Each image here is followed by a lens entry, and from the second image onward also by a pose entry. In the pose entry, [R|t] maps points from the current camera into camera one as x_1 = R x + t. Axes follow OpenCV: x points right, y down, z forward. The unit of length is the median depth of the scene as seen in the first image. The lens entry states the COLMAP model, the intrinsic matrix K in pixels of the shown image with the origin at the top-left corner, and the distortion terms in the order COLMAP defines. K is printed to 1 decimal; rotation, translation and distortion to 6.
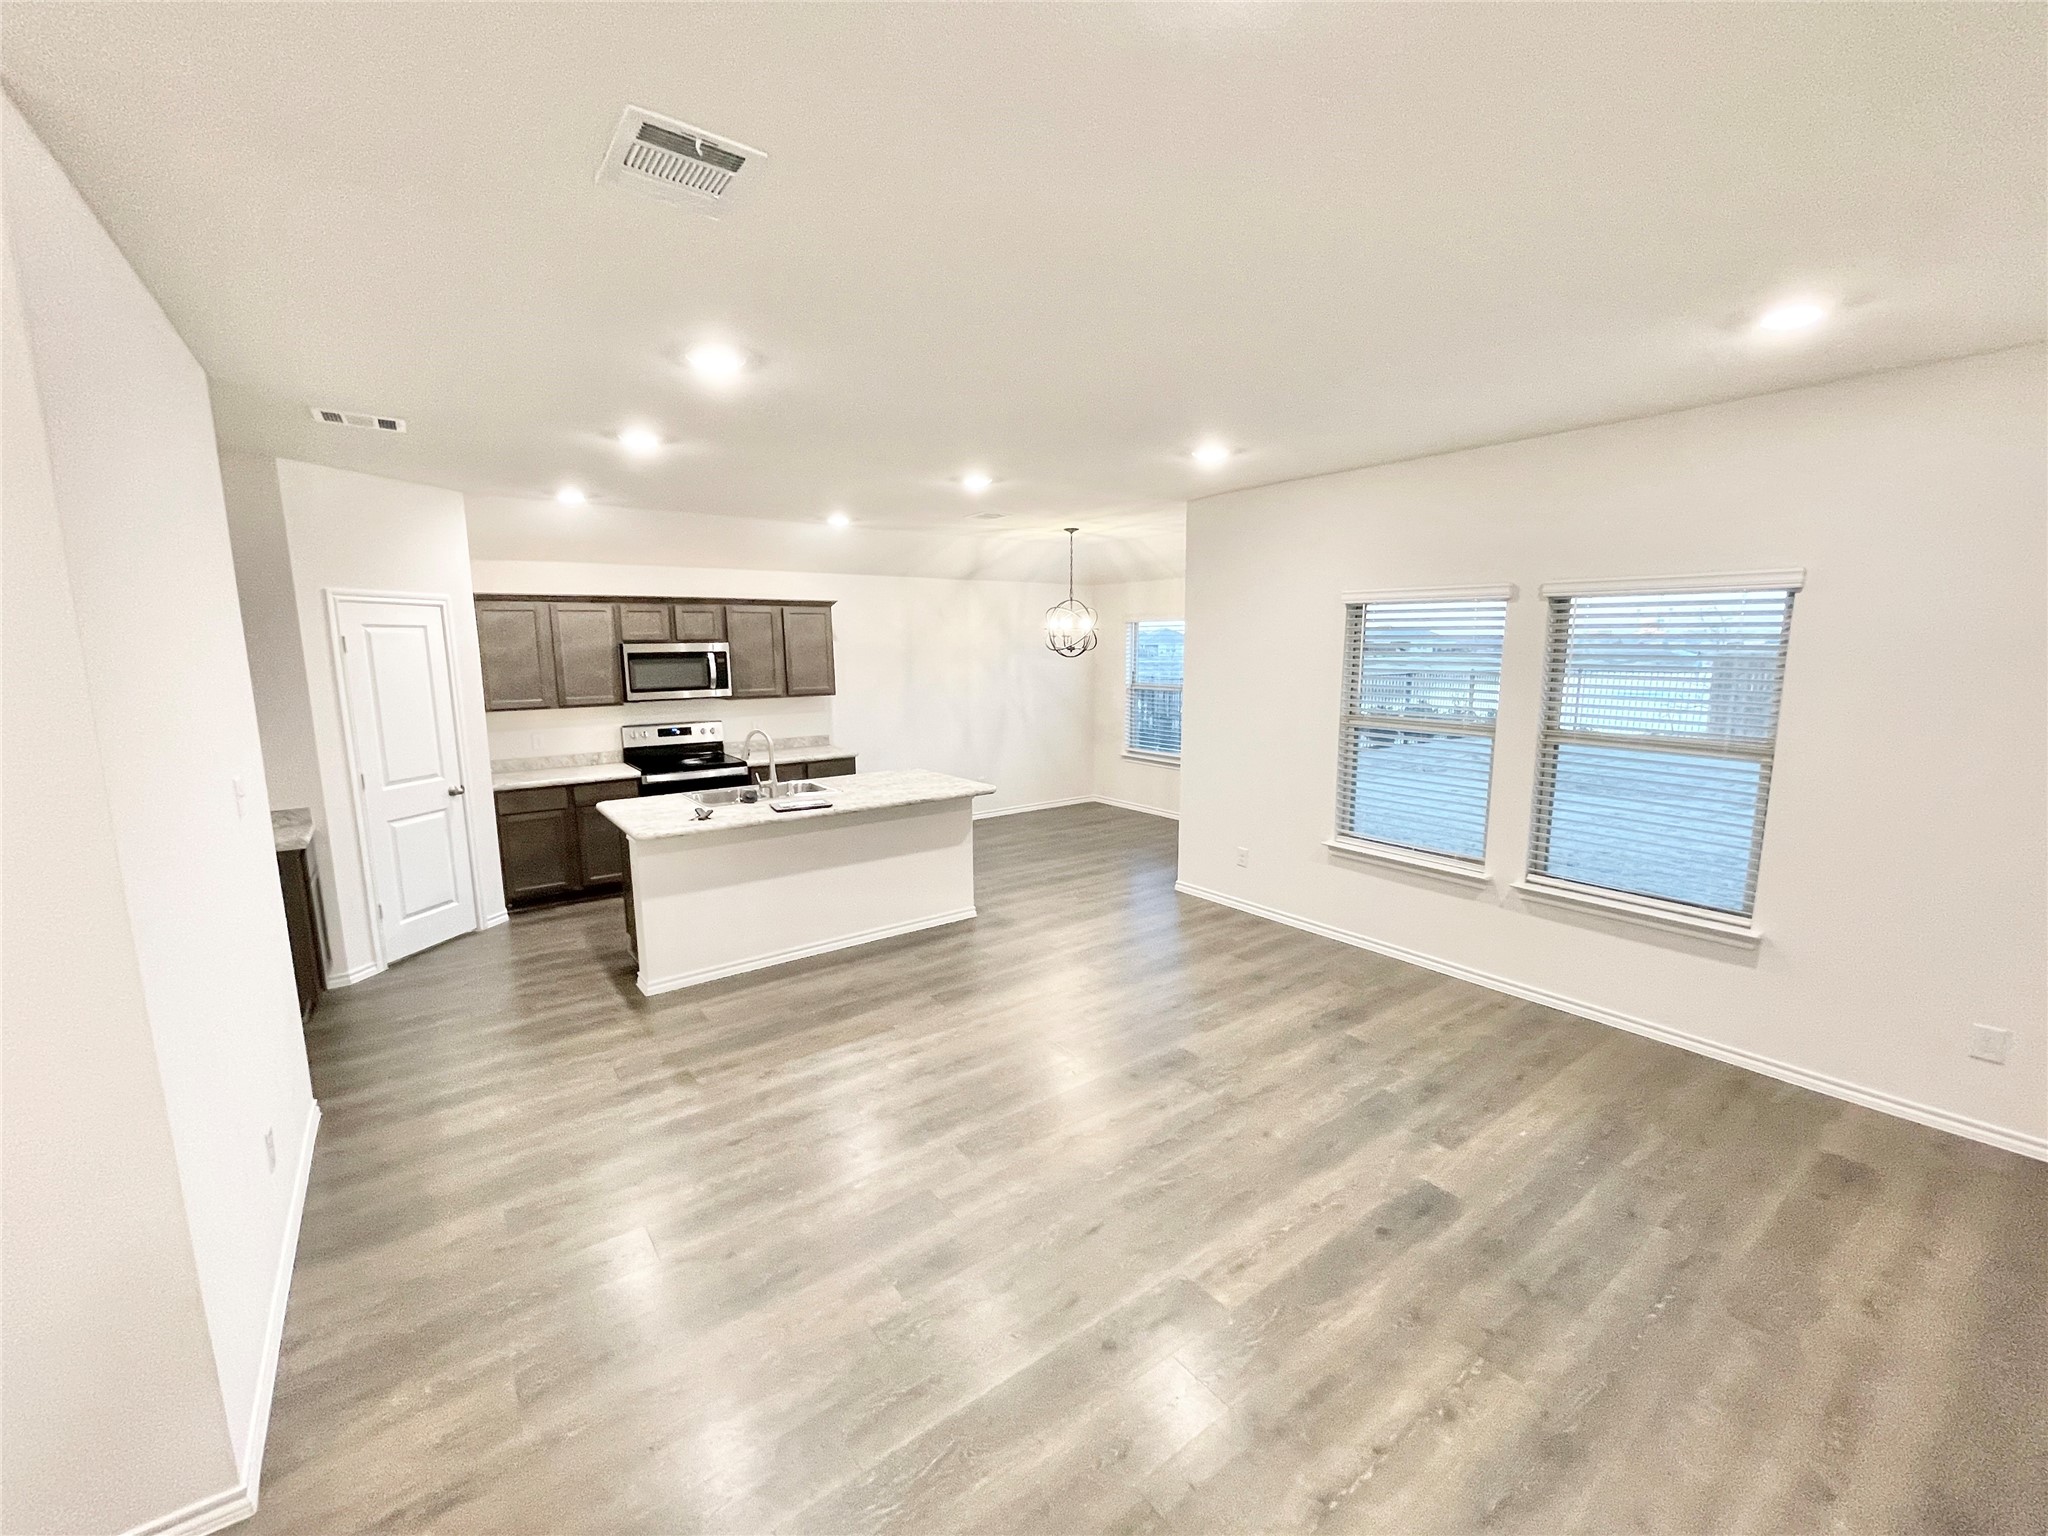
lens RADIAL K [[834.0, 0, 1016.5], [0, 834.0, 771.5], [0, 0, 1]] dist [-0.001185, -0.000241]
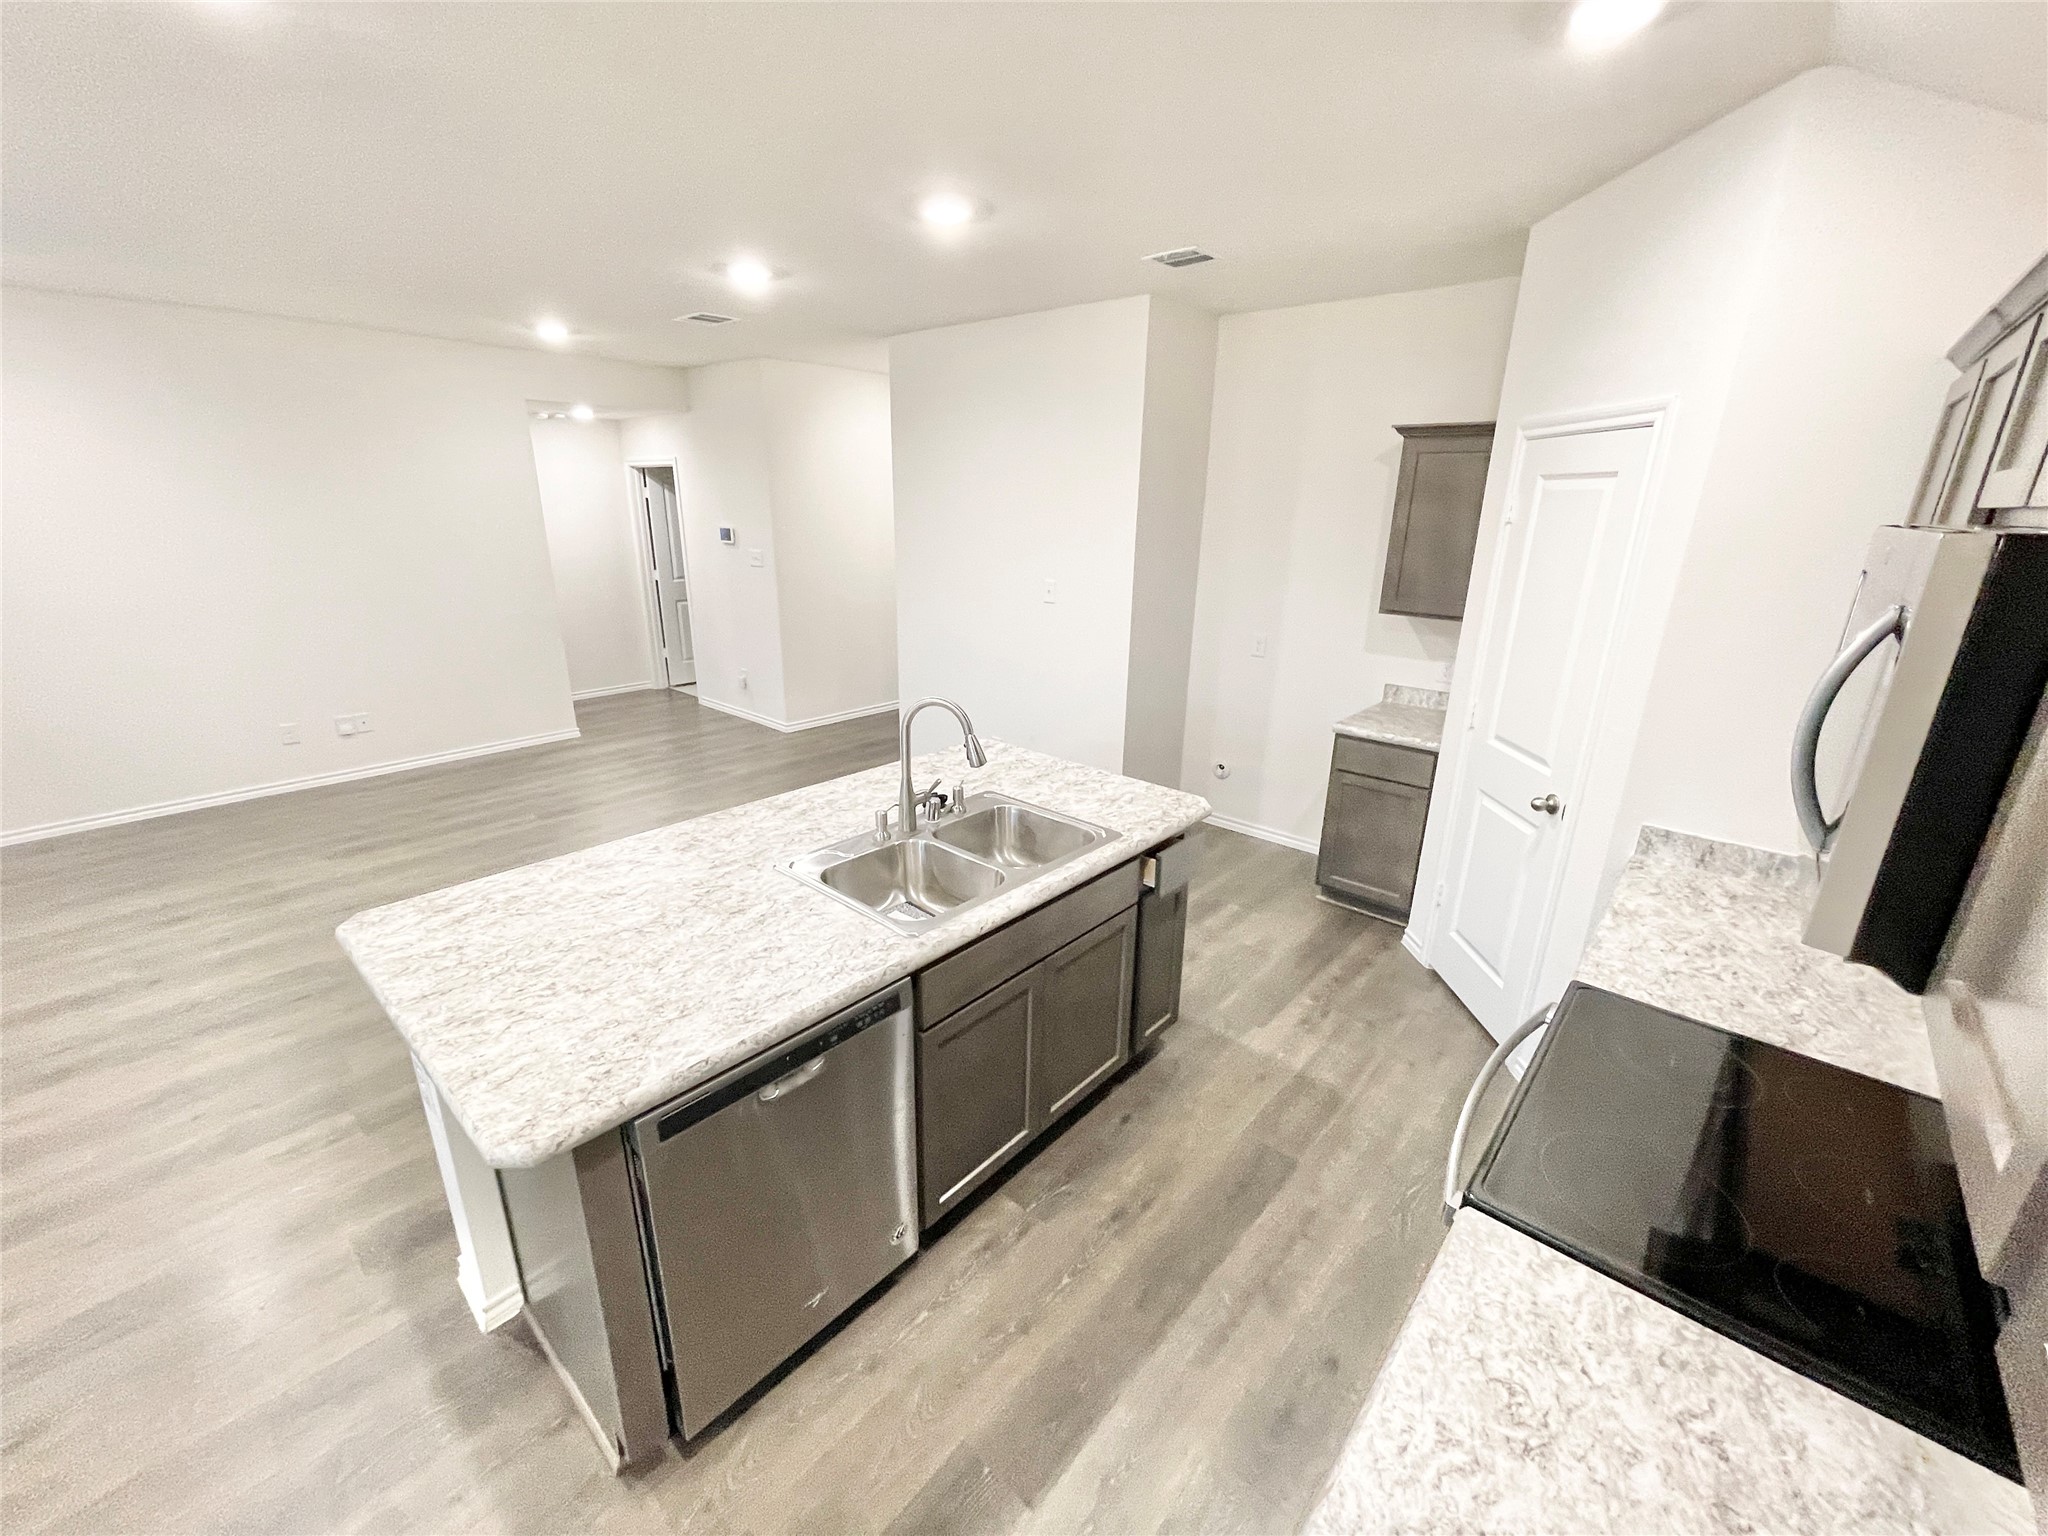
lens RADIAL K [[836.2, 0, 1014.3], [0, 836.2, 771.8], [0, 0, 1]] dist [-0.003785, -0.000132]
pose [[-0.979250, 0.057988, -0.194184, -0.232737], [-0.037218, 0.890434, 0.453589, -0.204152], [0.199210, 0.451404, -0.869799, 1.286371]]
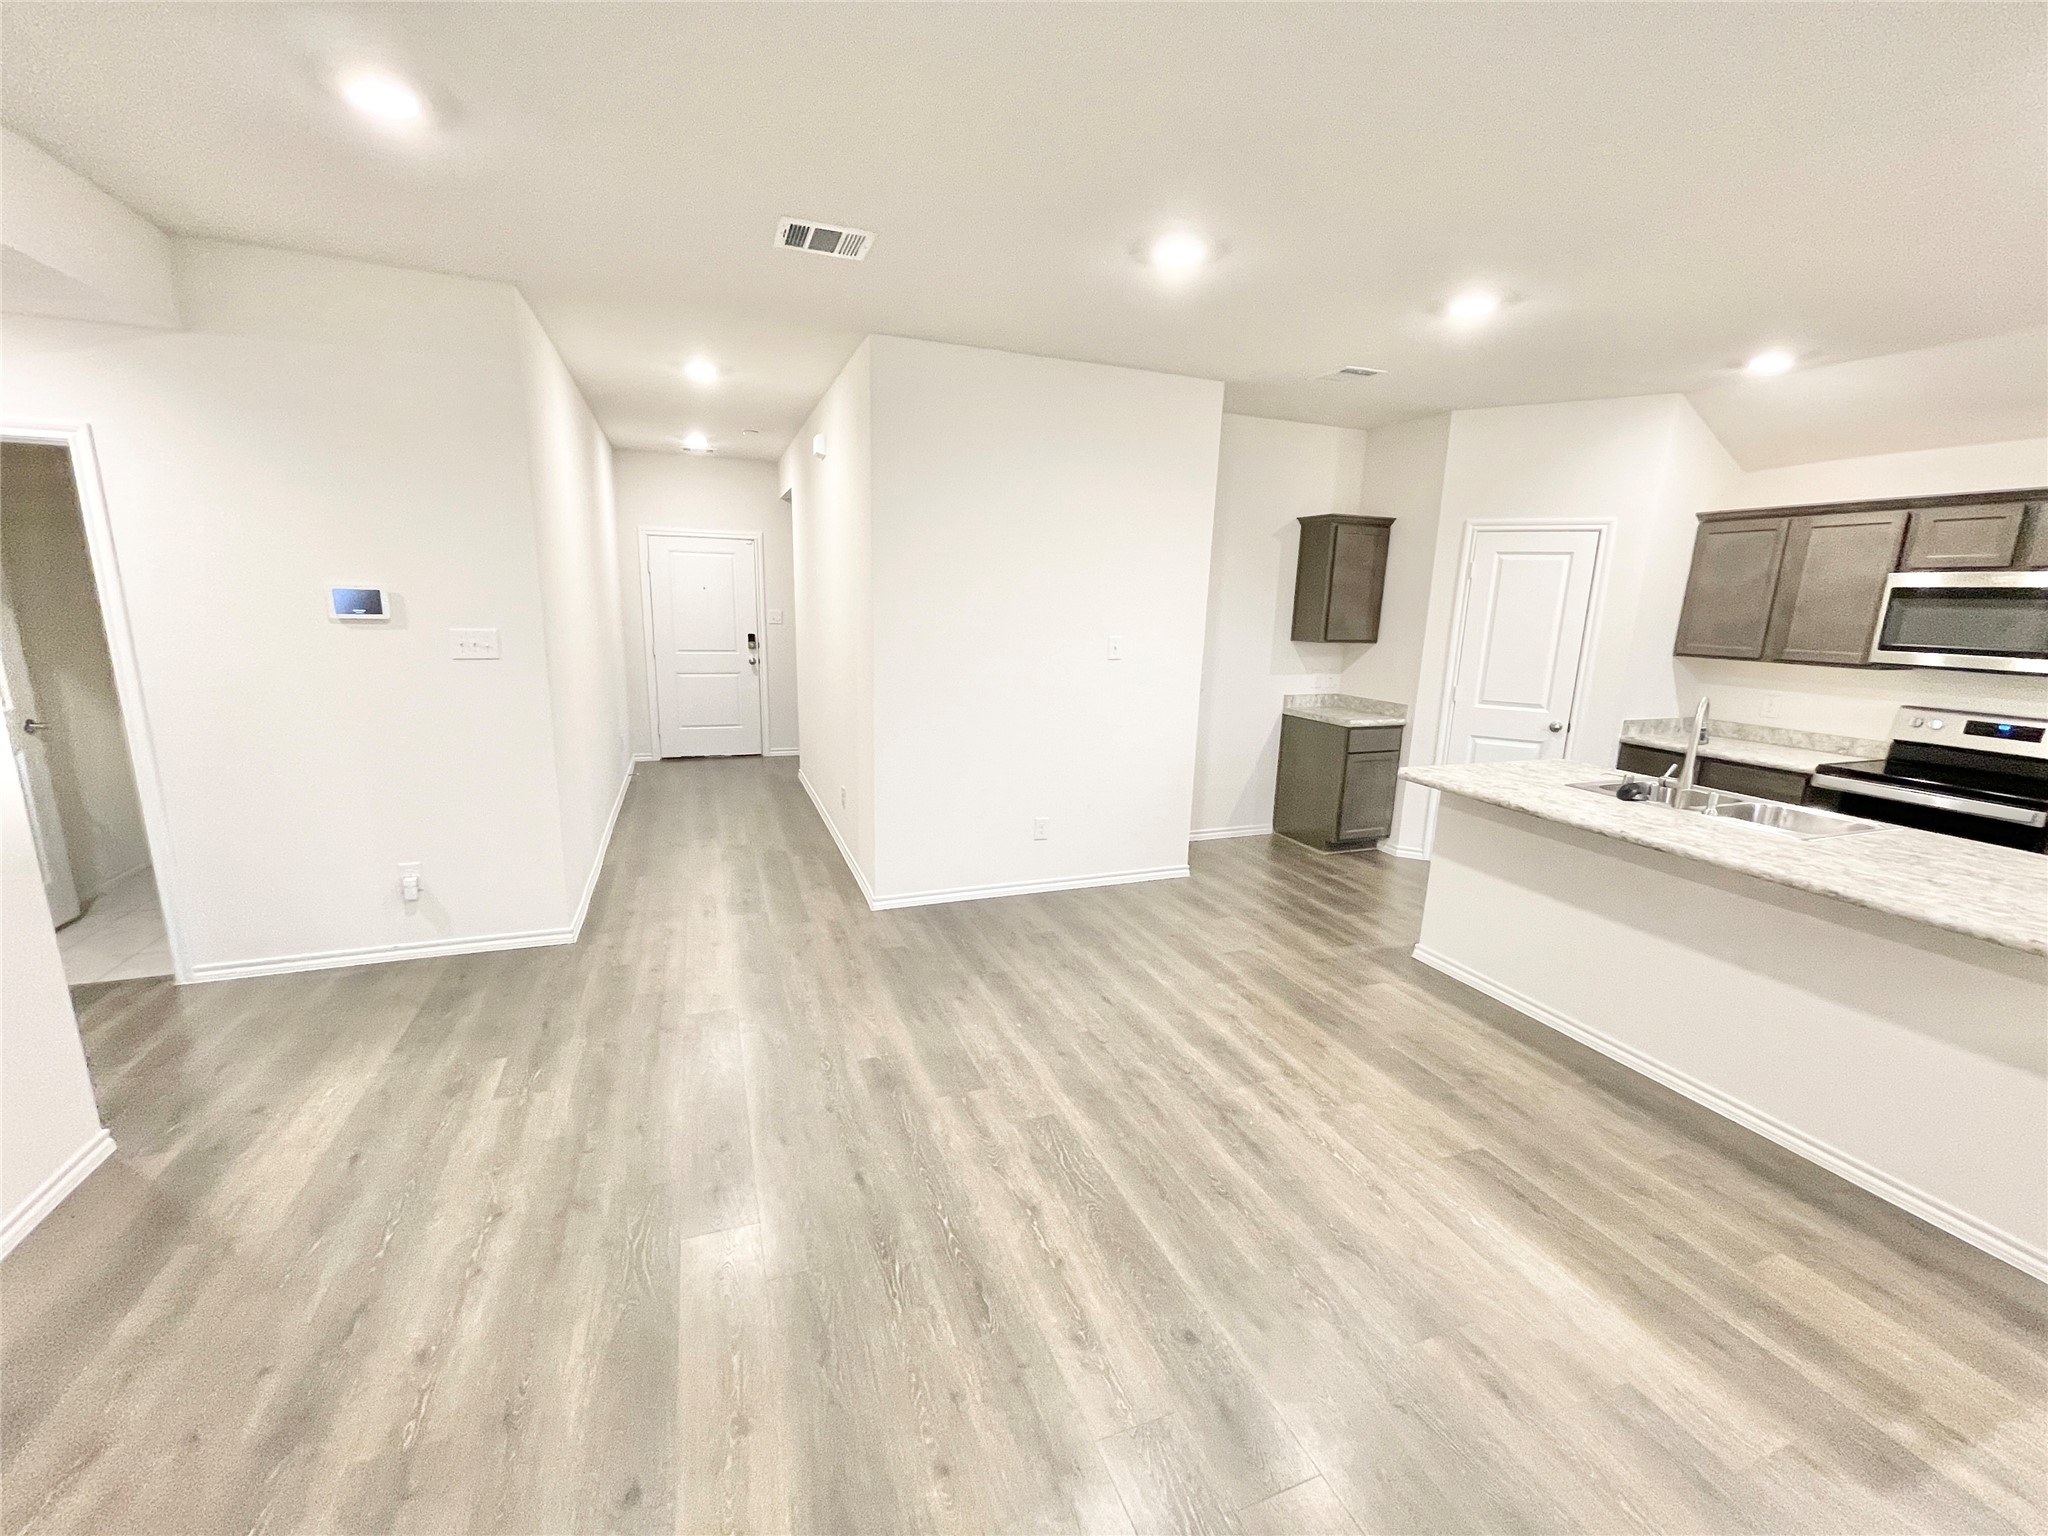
lens RADIAL K [[841.2, 0, 1019.9], [0, 841.2, 766.9], [0, 0, 1]] dist [0.001145, 0.000243]
pose [[-0.266281, 0.196455, -0.943663, 0.387178], [-0.171565, 0.953717, 0.246960, -0.061875], [0.948504, 0.227660, -0.220252, 0.596640]]
